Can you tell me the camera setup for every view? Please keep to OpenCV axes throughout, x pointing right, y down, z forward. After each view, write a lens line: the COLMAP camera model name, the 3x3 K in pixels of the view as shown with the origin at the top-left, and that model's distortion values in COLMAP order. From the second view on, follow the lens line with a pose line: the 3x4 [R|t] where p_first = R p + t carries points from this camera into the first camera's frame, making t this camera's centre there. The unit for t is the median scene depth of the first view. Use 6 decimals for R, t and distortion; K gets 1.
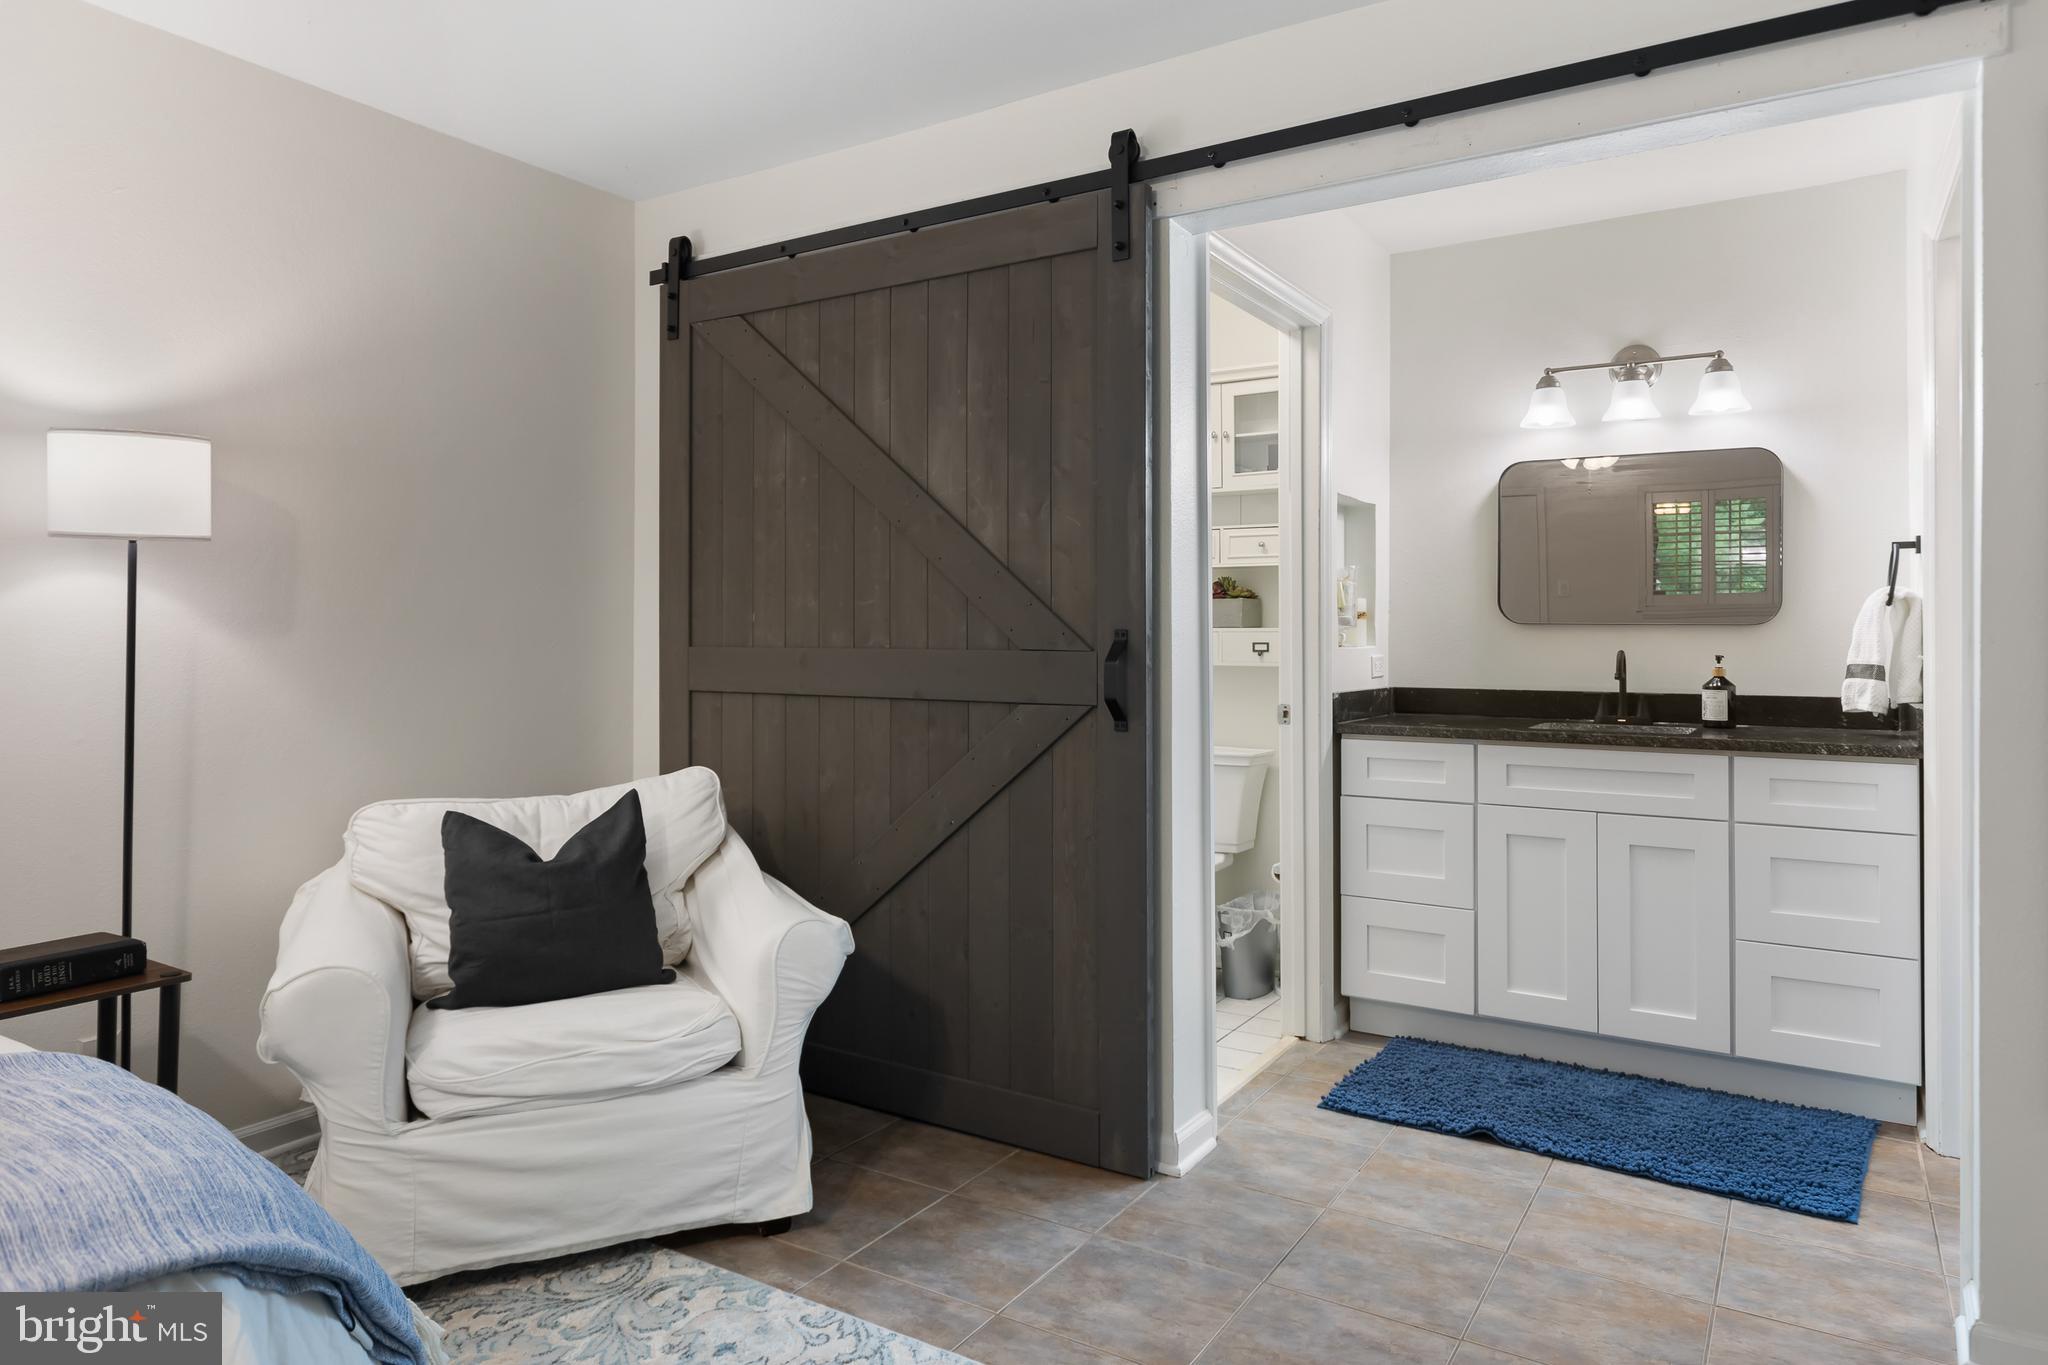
lens RADIAL K [[1258.8, 0, 1044.0], [0, 1258.8, 618.0], [0, 0, 1]] dist [0.015000, 0.000615]
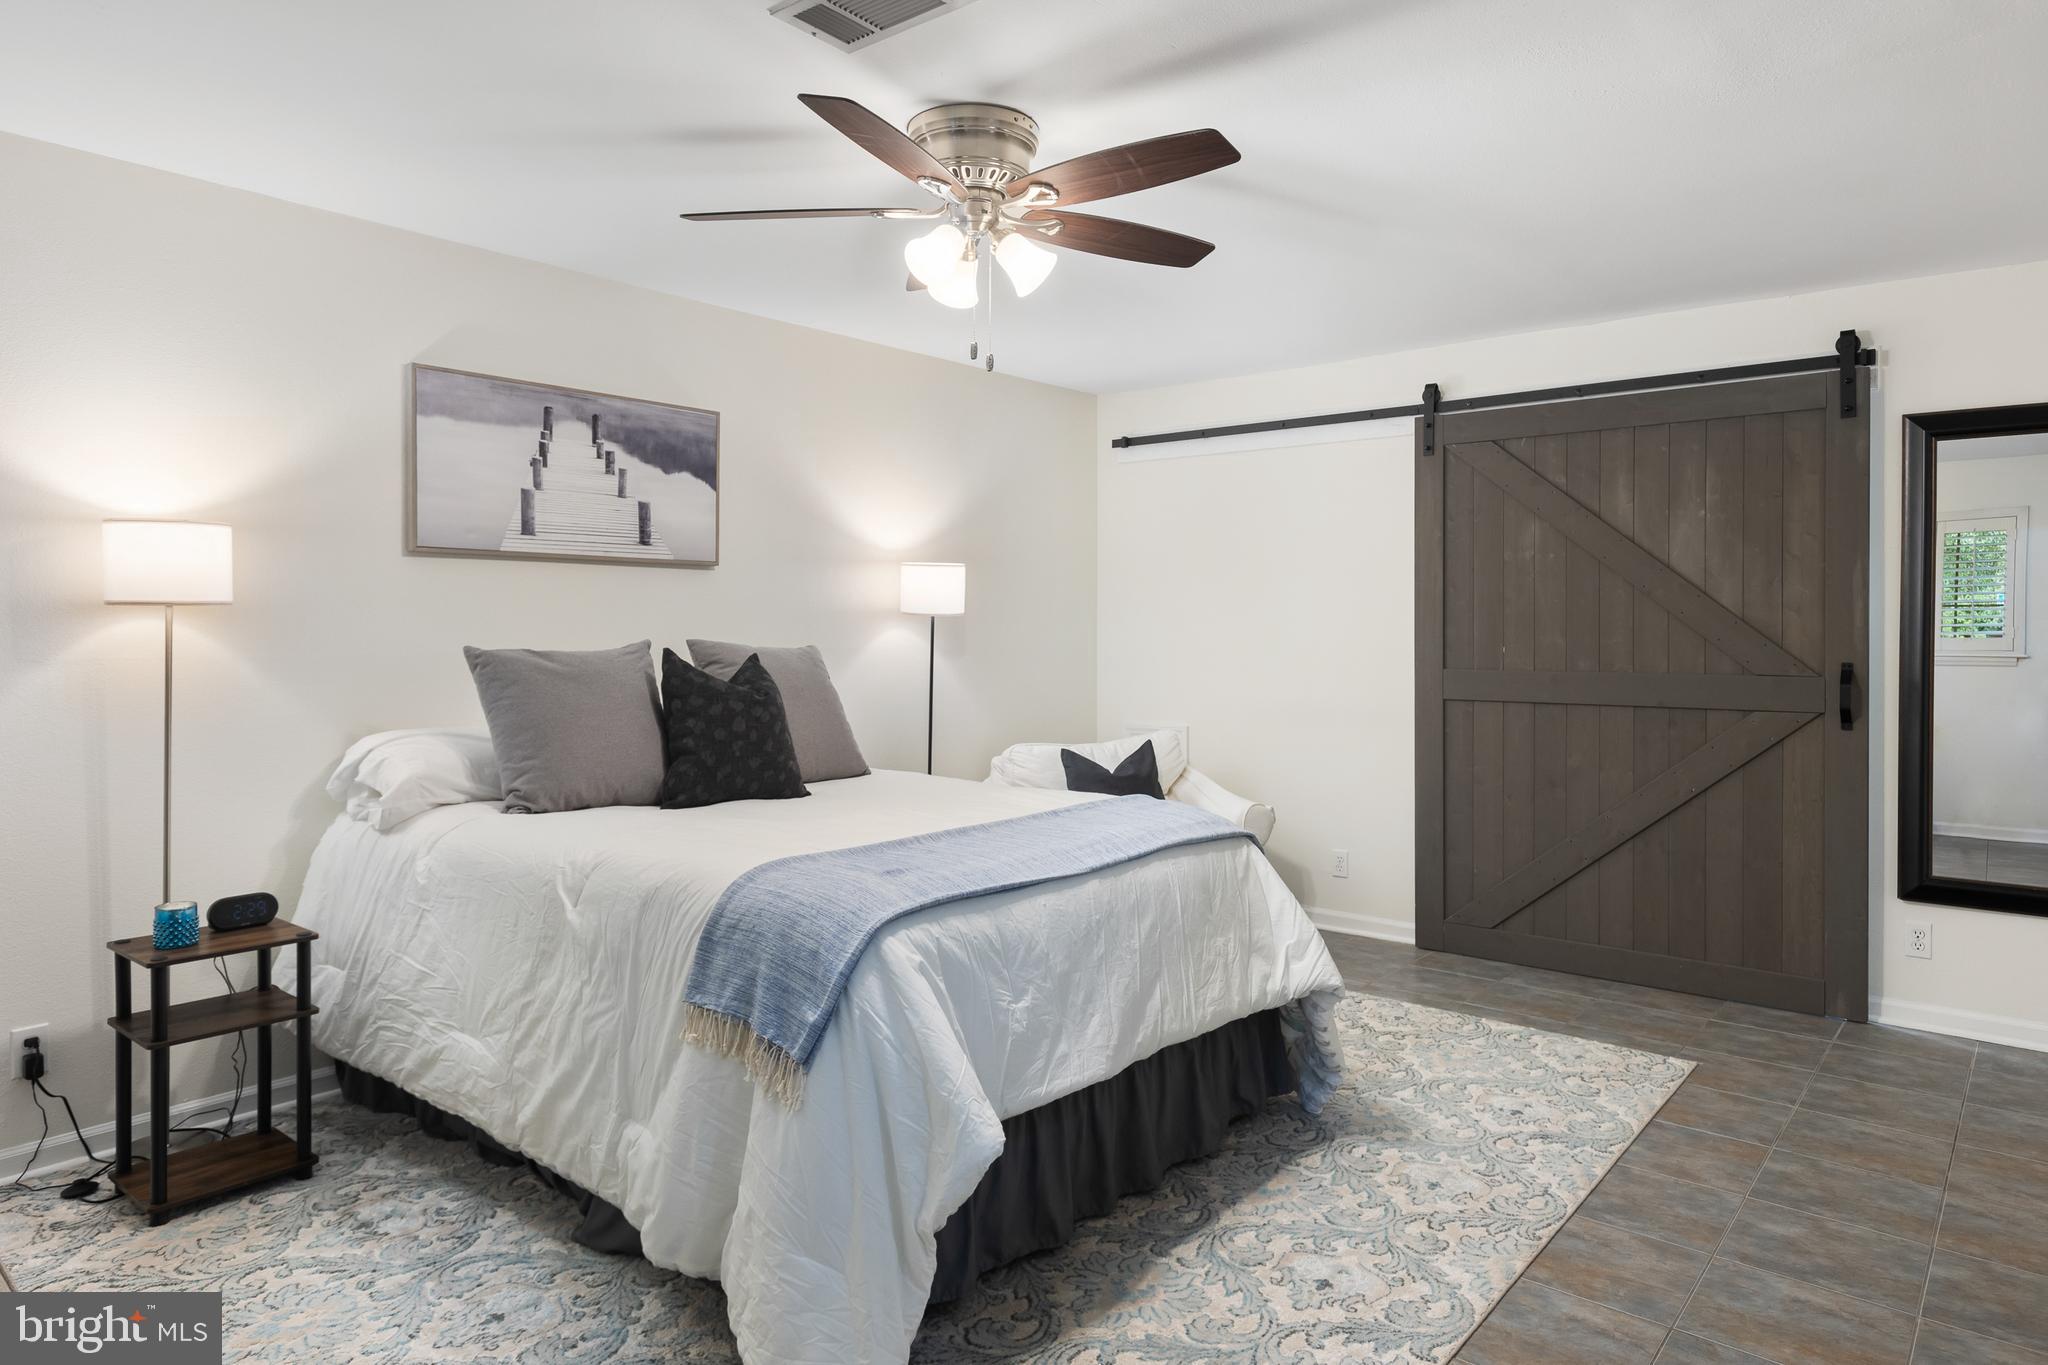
lens RADIAL K [[1255.3, 0, 1026.8], [0, 1255.3, 644.7], [0, 0, 1]] dist [0.001993, 0.000161]
pose [[0.989664, 0.002023, -0.143391, -0.201976], [0.002221, 0.999564, 0.029434, -0.054826], [0.143388, -0.029448, 0.989228, -0.763373]]
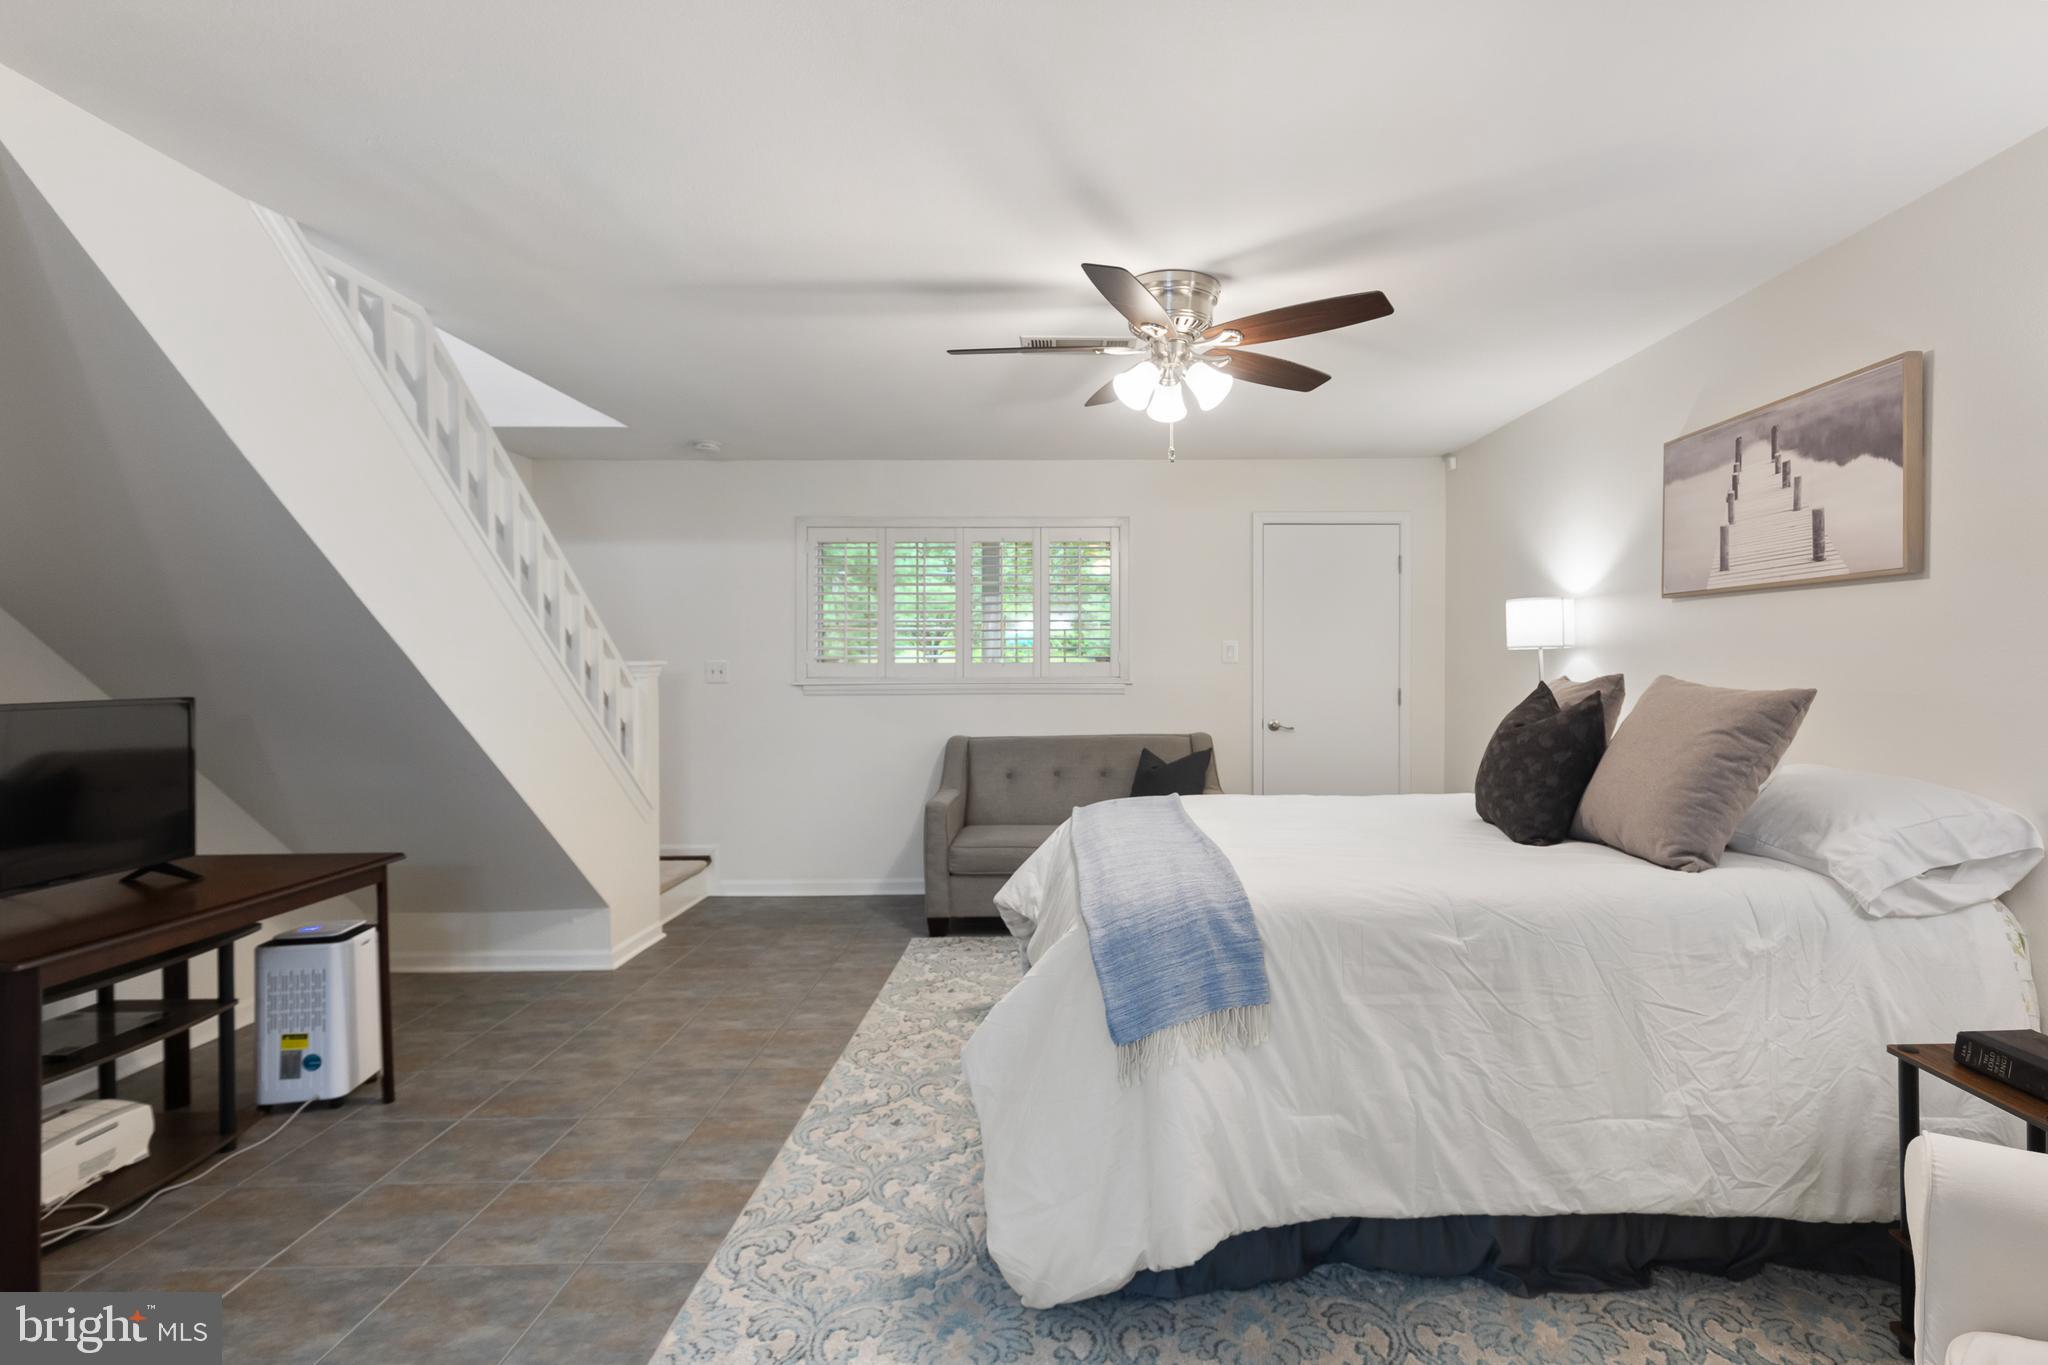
lens RADIAL K [[975.6, 0, 1104.2], [0, 975.6, 663.2], [0, 0, 1]] dist [-0.003575, -0.000918]
pose [[-0.839176, 0.003236, -0.543850, 0.176904], [0.010632, 0.999889, -0.010456, -0.031975], [0.543756, -0.014557, -0.839117, 0.823239]]
